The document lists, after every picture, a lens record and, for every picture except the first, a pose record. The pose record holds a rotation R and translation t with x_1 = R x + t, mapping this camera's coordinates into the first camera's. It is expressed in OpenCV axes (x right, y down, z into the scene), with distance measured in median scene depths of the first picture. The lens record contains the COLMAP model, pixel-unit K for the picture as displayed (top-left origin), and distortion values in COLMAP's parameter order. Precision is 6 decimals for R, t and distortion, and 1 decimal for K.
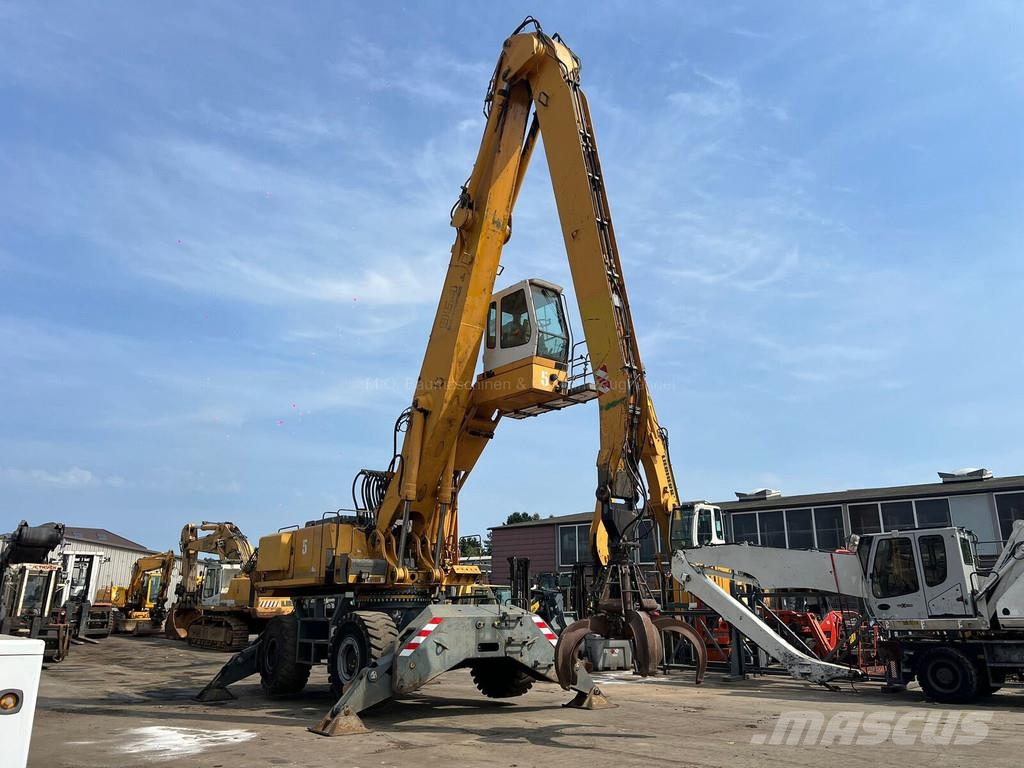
lens RADIAL K [[773.6, 0, 516.1], [0, 773.6, 381.8], [0, 0, 1]] dist [0.055301, -0.046665]
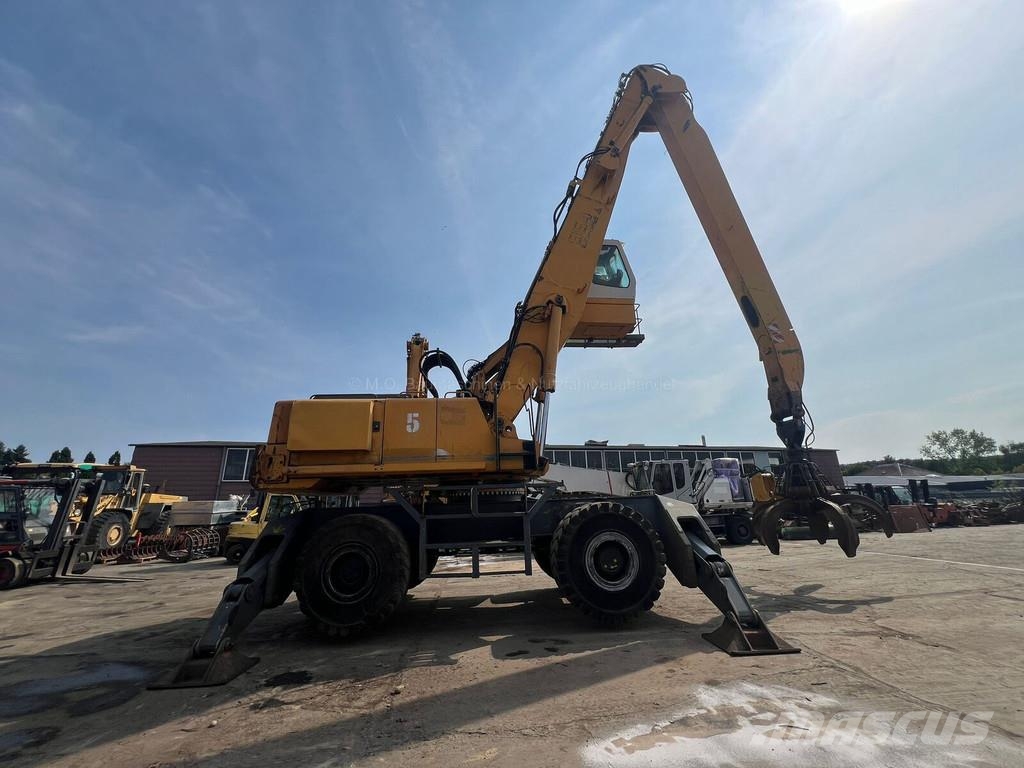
lens RADIAL K [[409.0, 0, 512.0], [0, 409.0, 384.0], [0, 0, 1]] dist [-0.003061, 0.000789]
pose [[0.570686, 0.225266, 0.789666, -0.446354], [-0.201058, 0.970699, -0.131606, 0.173520], [-0.796174, -0.083663, 0.599256, 0.573328]]
